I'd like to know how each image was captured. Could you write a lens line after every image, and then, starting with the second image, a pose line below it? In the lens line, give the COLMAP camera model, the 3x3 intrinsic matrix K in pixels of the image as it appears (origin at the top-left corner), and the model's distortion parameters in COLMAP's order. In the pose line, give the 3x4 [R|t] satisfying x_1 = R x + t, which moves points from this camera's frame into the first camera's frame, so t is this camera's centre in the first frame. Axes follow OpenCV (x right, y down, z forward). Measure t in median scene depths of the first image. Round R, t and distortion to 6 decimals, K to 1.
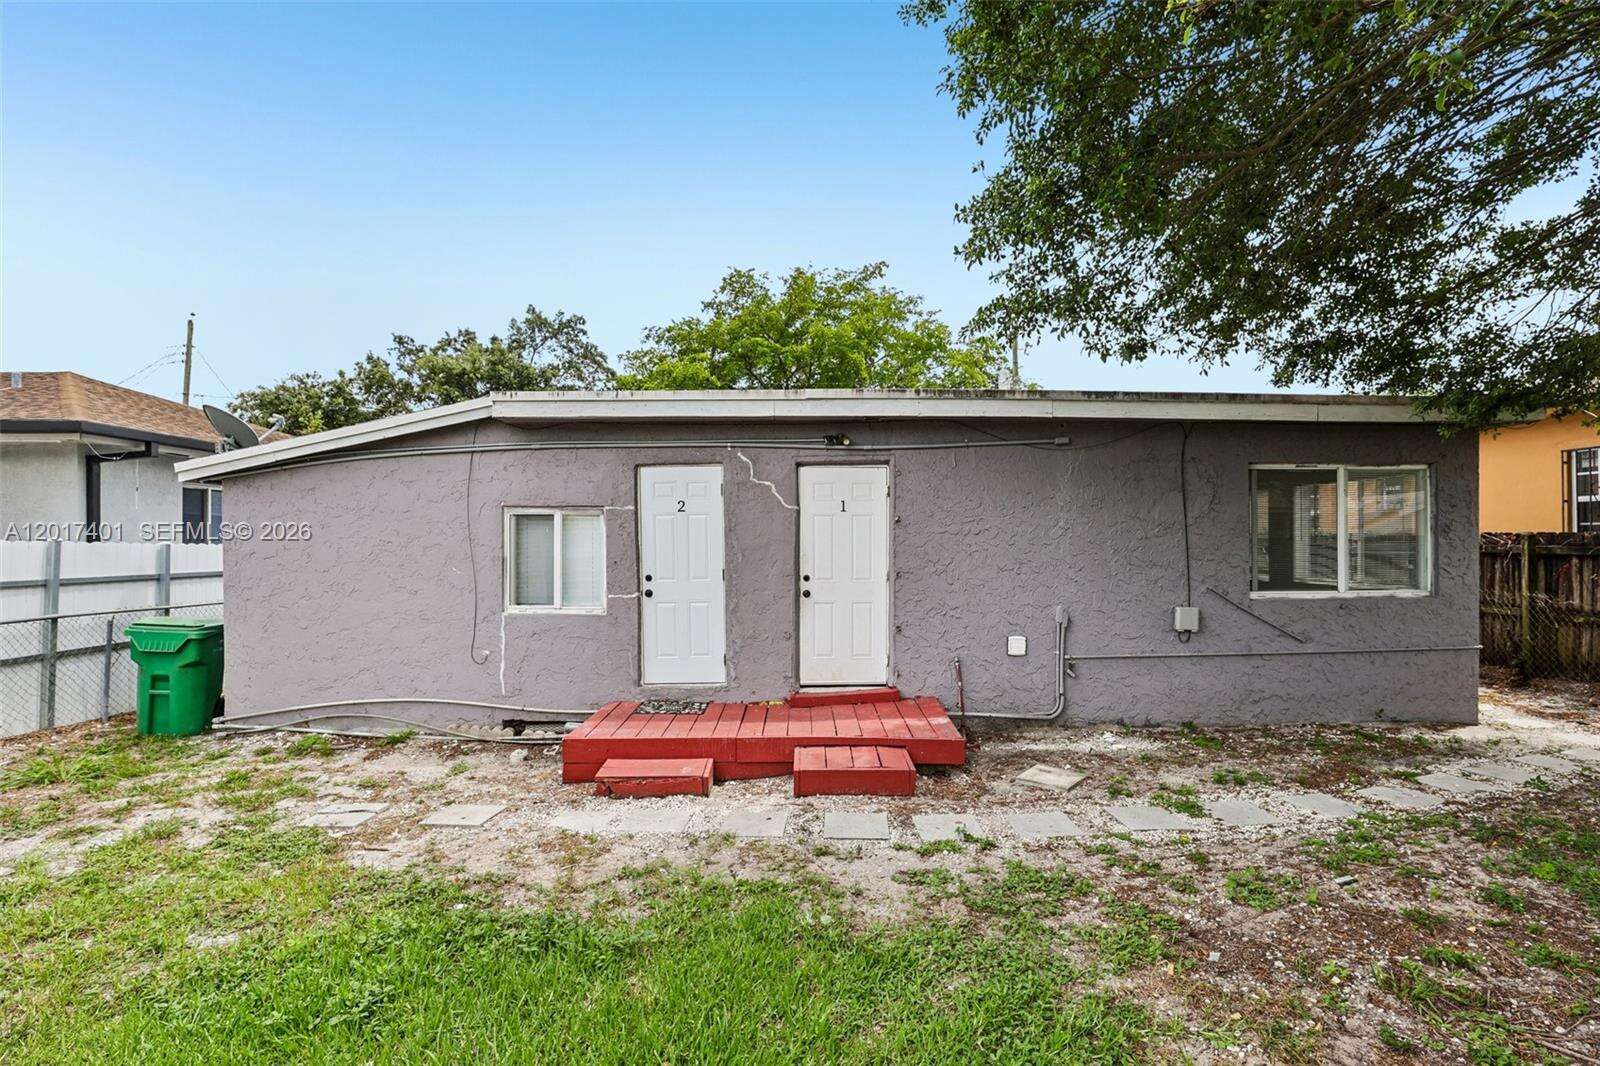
lens RADIAL K [[734.6, 0, 810.6], [0, 734.6, 534.4], [0, 0, 1]] dist [-0.028742, 0.001442]
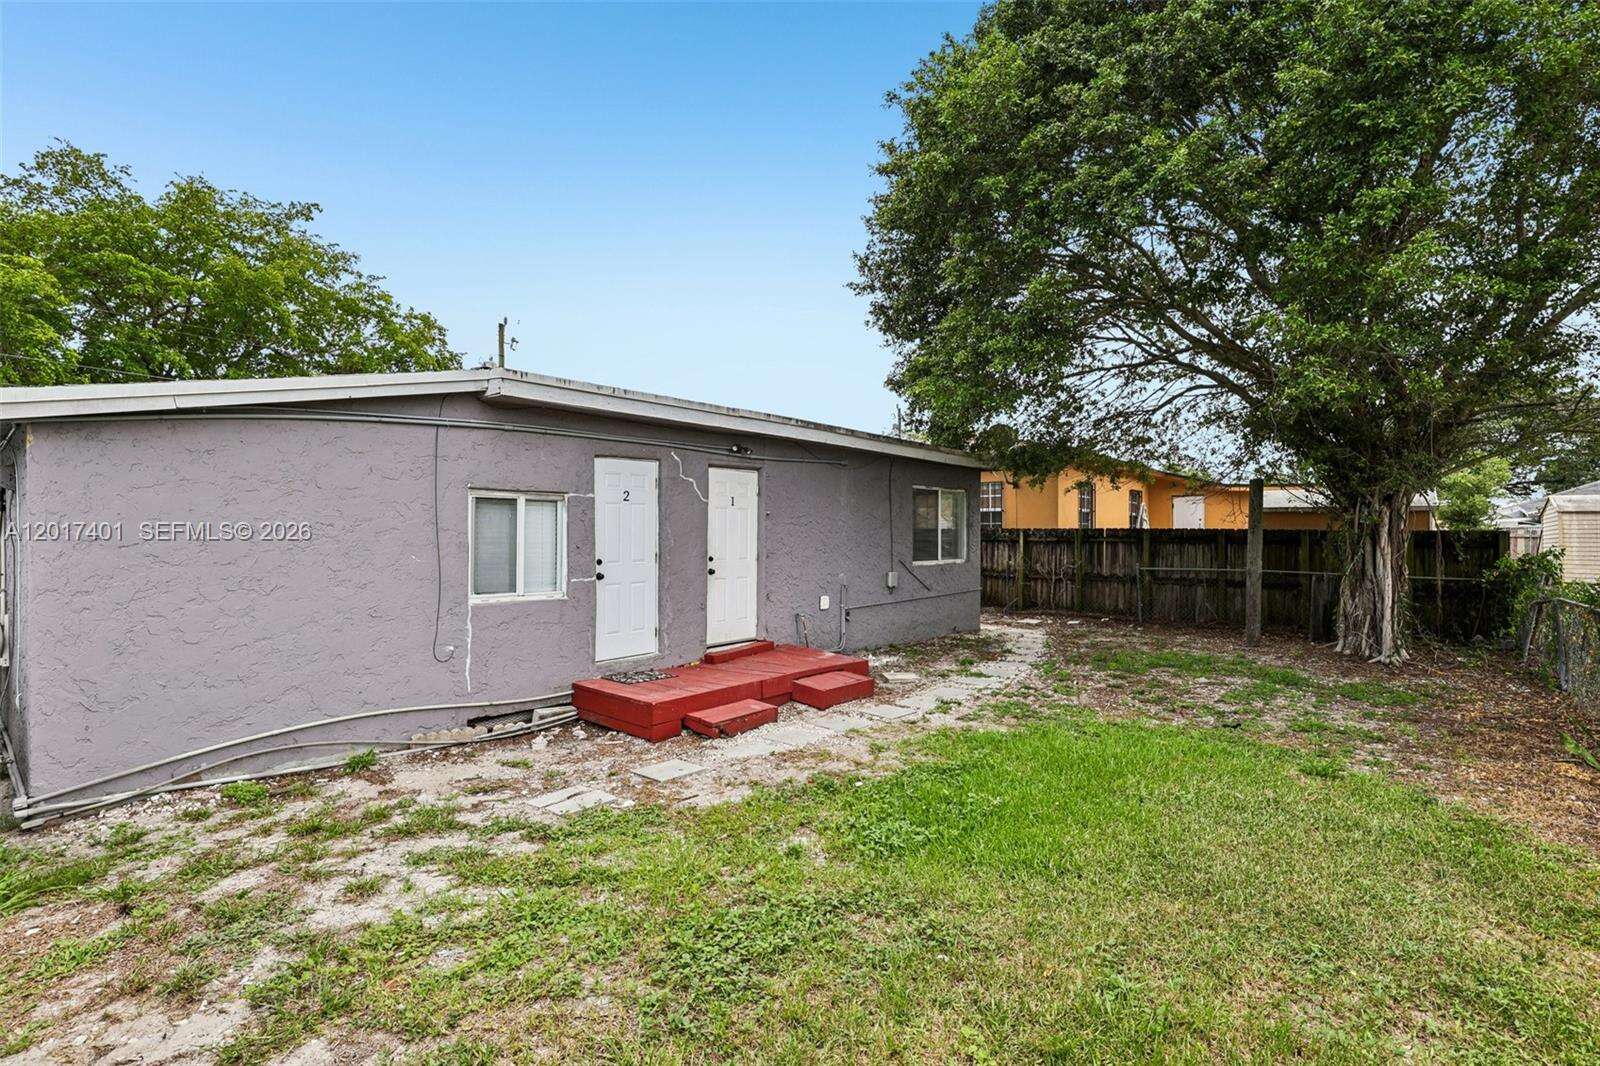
lens RADIAL K [[734.6, 0, 810.6], [0, 734.6, 534.4], [0, 0, 1]] dist [-0.028742, 0.001442]
pose [[0.661062, 0.003268, 0.750324, -0.827451], [-0.009556, 0.999946, 0.004064, 0.012386], [-0.750271, -0.009857, 0.661057, 0.068829]]
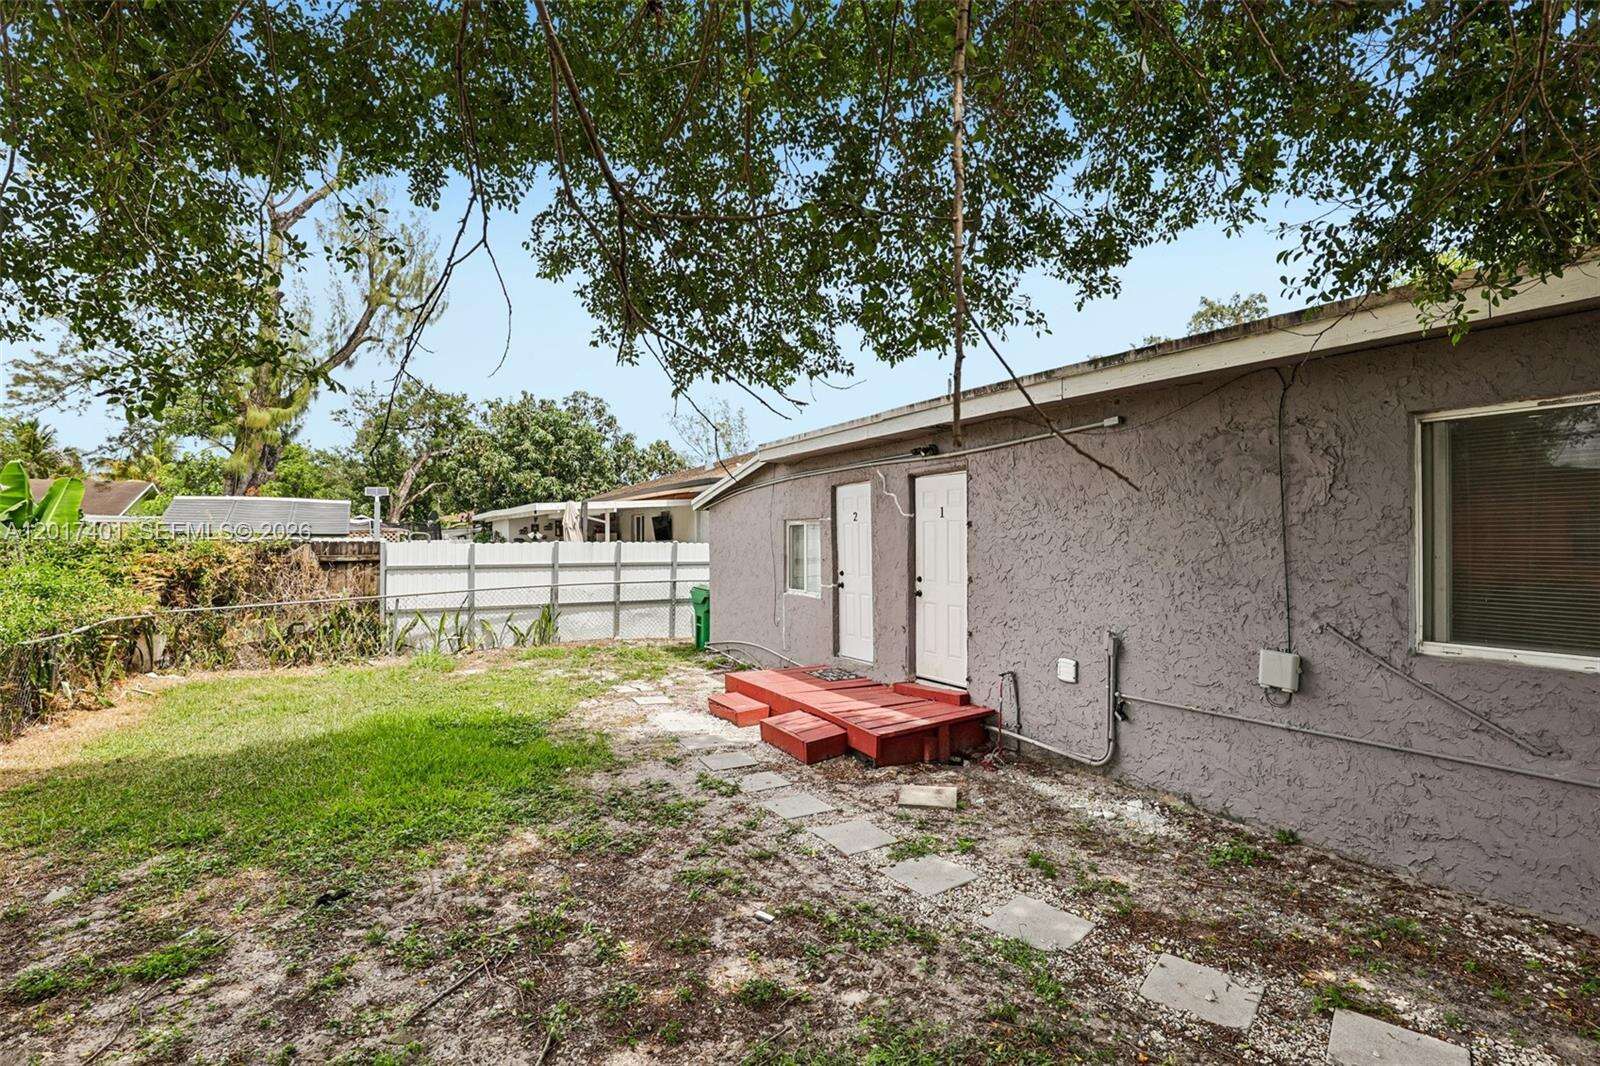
lens RADIAL K [[734.6, 0, 810.6], [0, 734.6, 534.4], [0, 0, 1]] dist [-0.028742, 0.001442]
pose [[0.490535, -0.005457, -0.871404, 0.883729], [0.007341, 0.999971, -0.002129, -0.005986], [0.871390, -0.005352, 0.490561, 0.327972]]
